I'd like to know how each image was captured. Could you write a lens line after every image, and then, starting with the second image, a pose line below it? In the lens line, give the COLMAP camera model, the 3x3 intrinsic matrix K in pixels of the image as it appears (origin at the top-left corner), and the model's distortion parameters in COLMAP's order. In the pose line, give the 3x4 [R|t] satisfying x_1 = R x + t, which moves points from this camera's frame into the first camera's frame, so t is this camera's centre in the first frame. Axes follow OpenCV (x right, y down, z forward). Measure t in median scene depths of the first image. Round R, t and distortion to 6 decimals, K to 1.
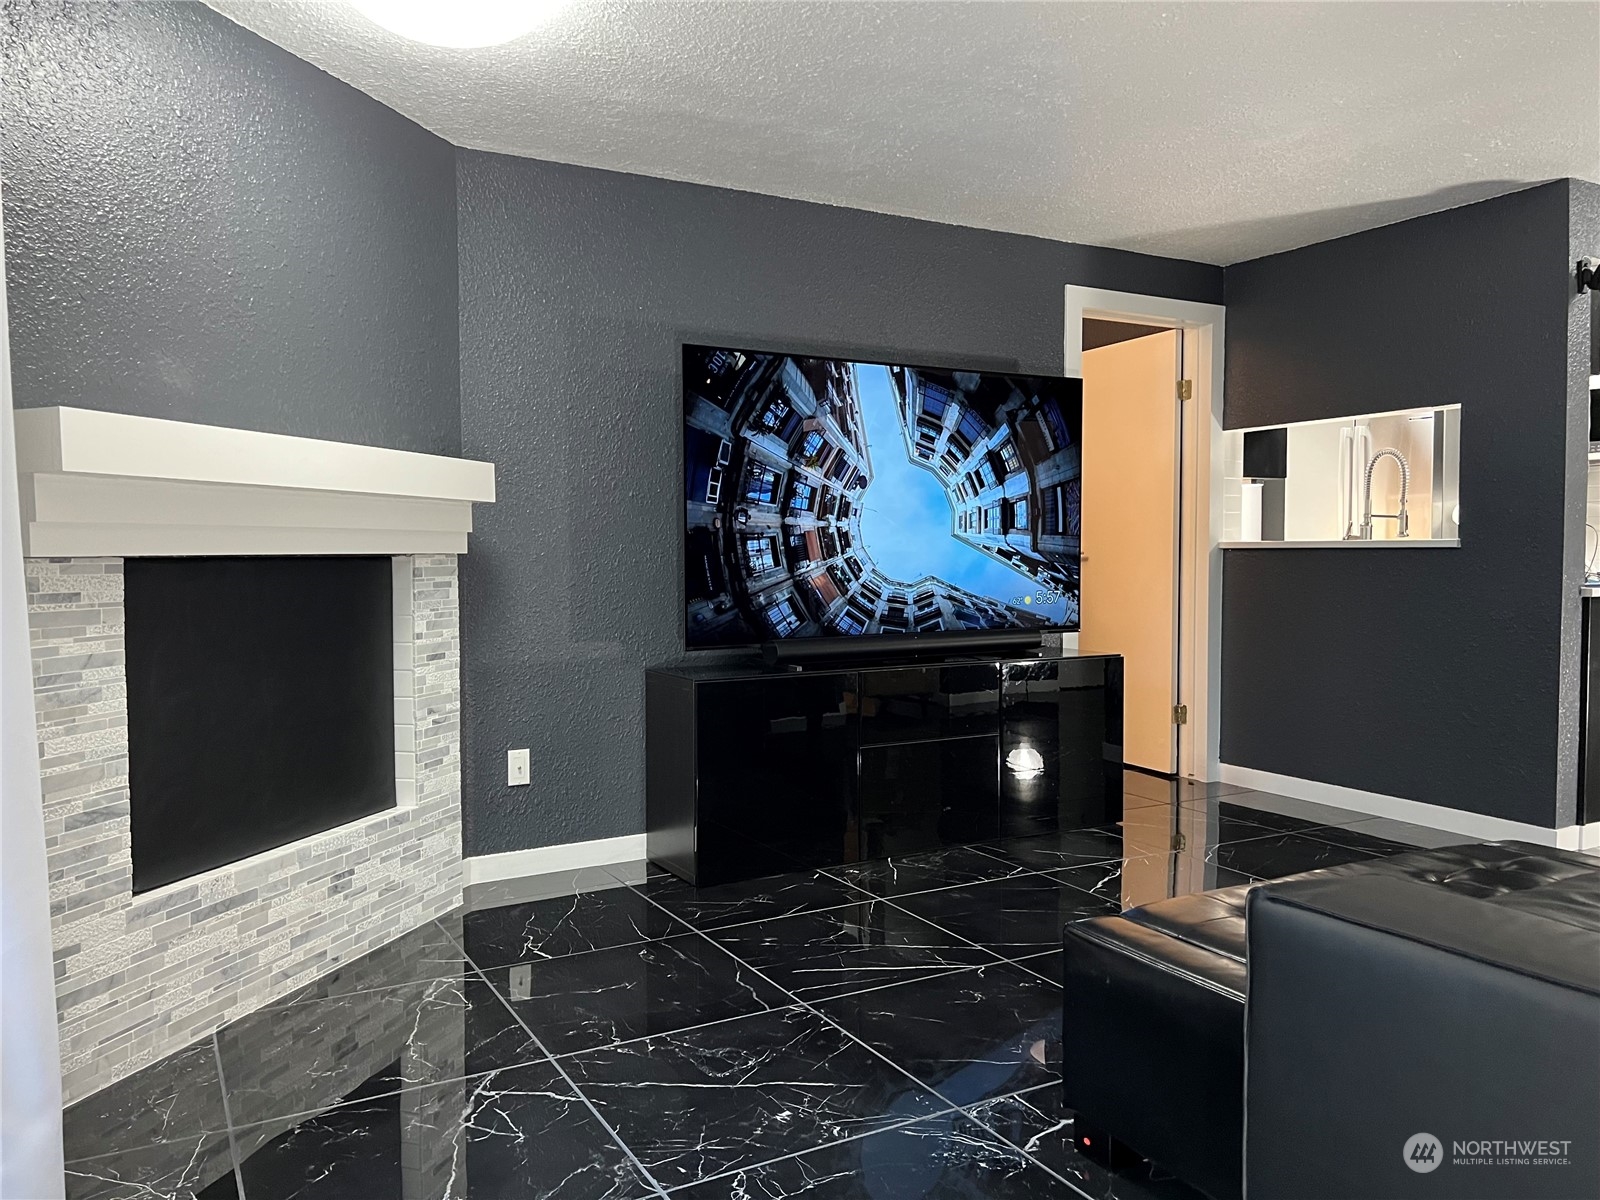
lens RADIAL K [[1196.6, 0, 801.6], [0, 1196.6, 598.6], [0, 0, 1]] dist [0.030946, -0.021880]
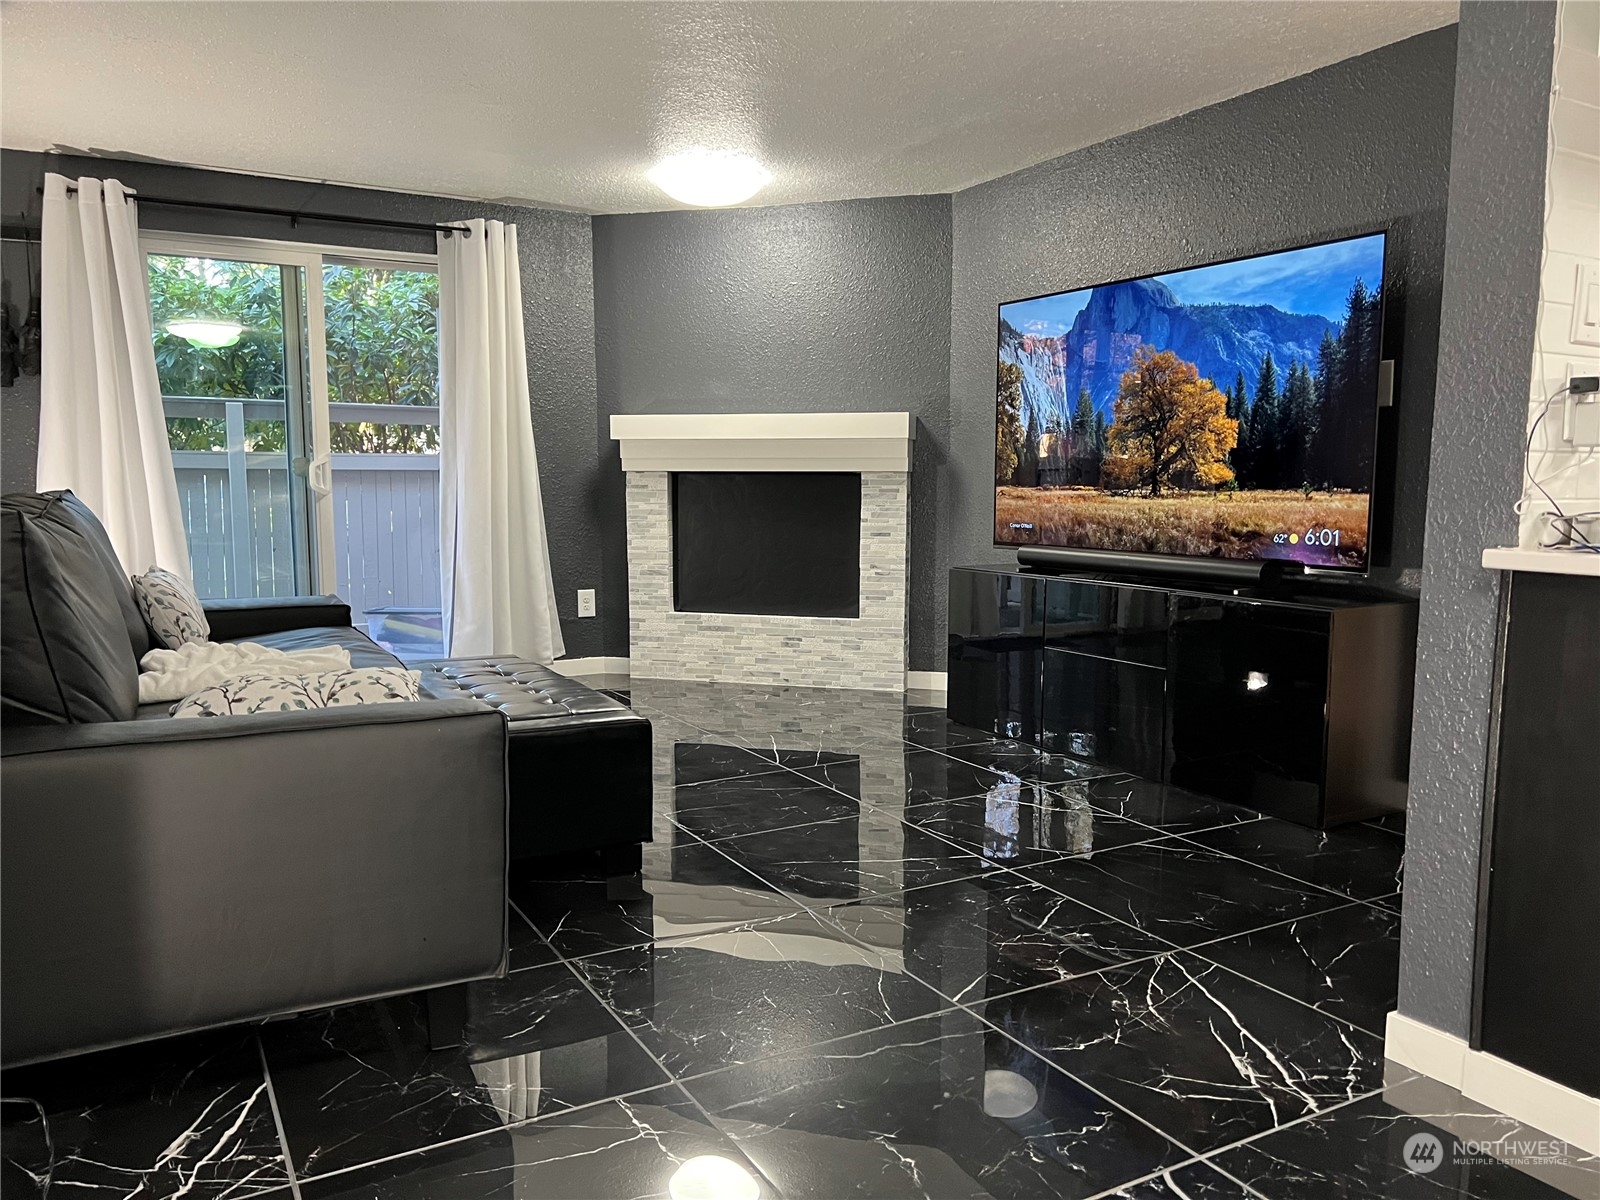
lens RADIAL K [[1196.6, 0, 806.8], [0, 1196.6, 608.9], [0, 0, 1]] dist [0.030946, -0.021880]
pose [[0.013972, 0.121170, -0.992533, 1.575400], [-0.041065, 0.991862, 0.120511, -0.051296], [0.999059, 0.039075, 0.018834, 1.028146]]
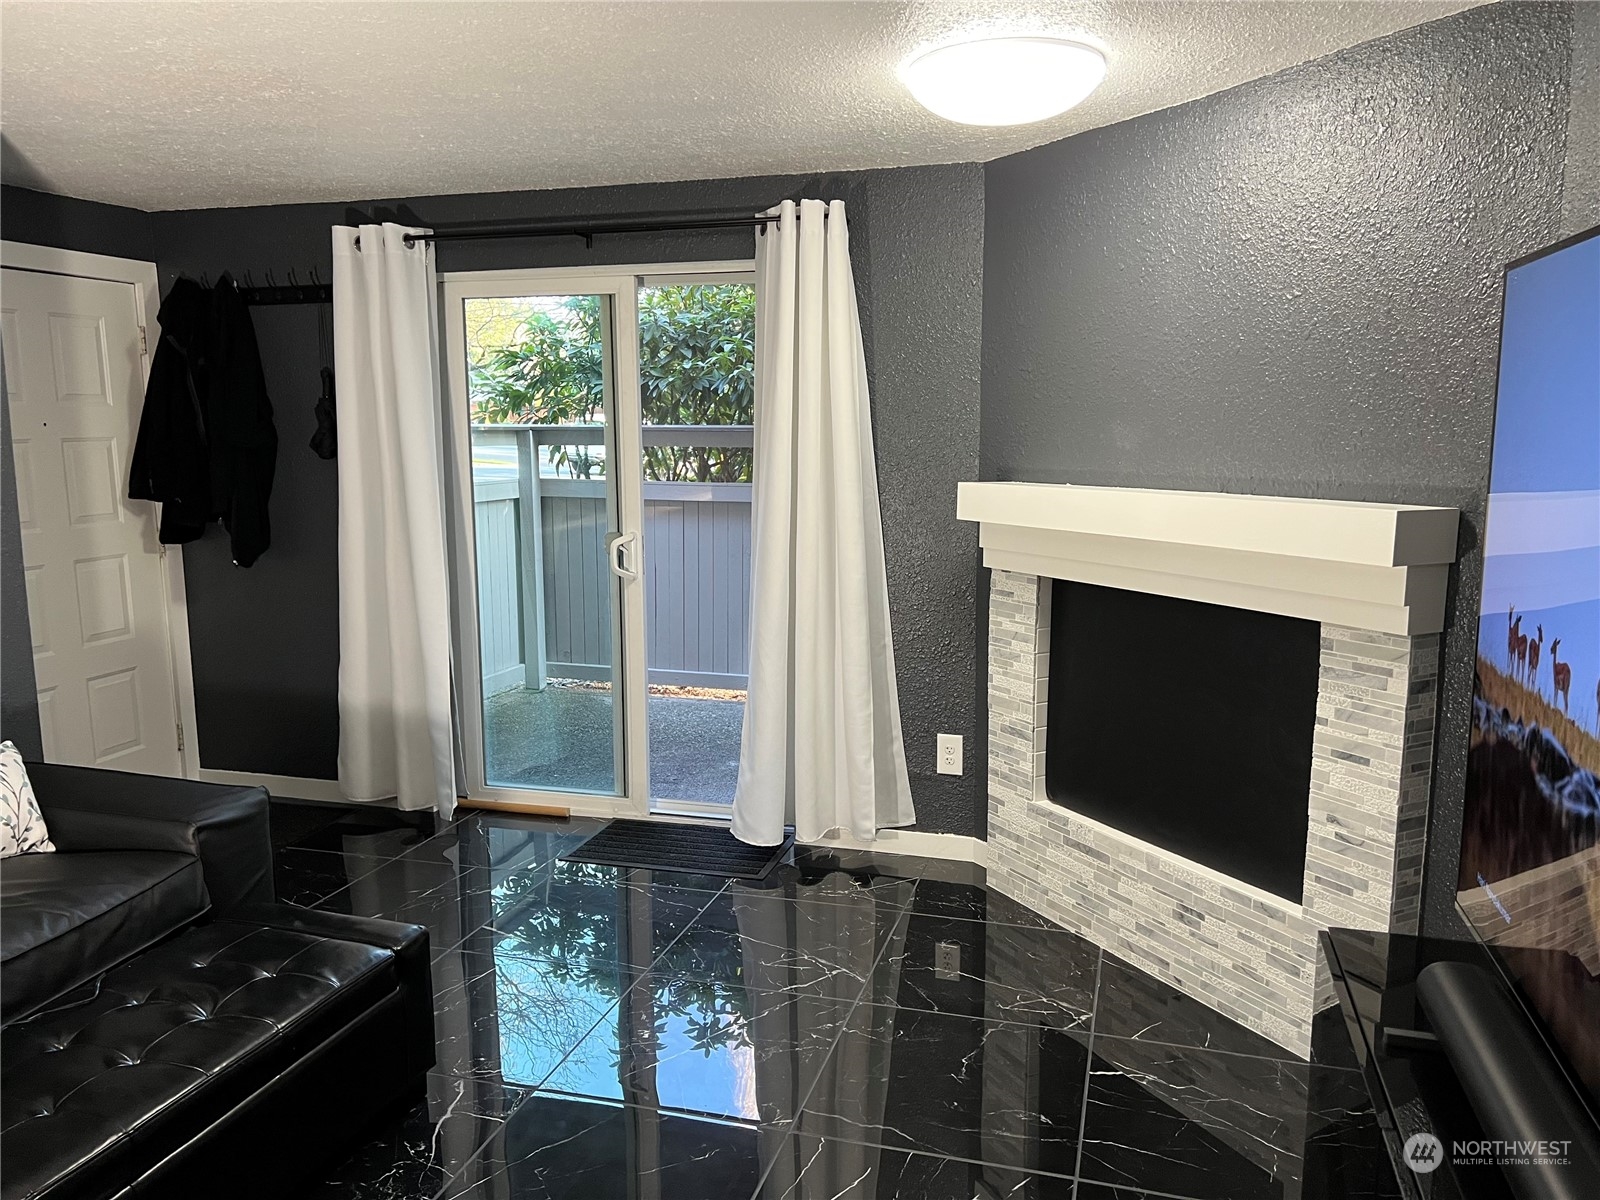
lens RADIAL K [[1196.6, 0, 796.6], [0, 1196.6, 589.4], [0, 0, 1]] dist [0.030946, -0.021880]
pose [[-0.711189, 0.102551, -0.695480, 0.565131], [-0.022510, 0.985474, 0.168330, -0.213673], [0.702640, 0.135370, -0.698550, 1.506145]]
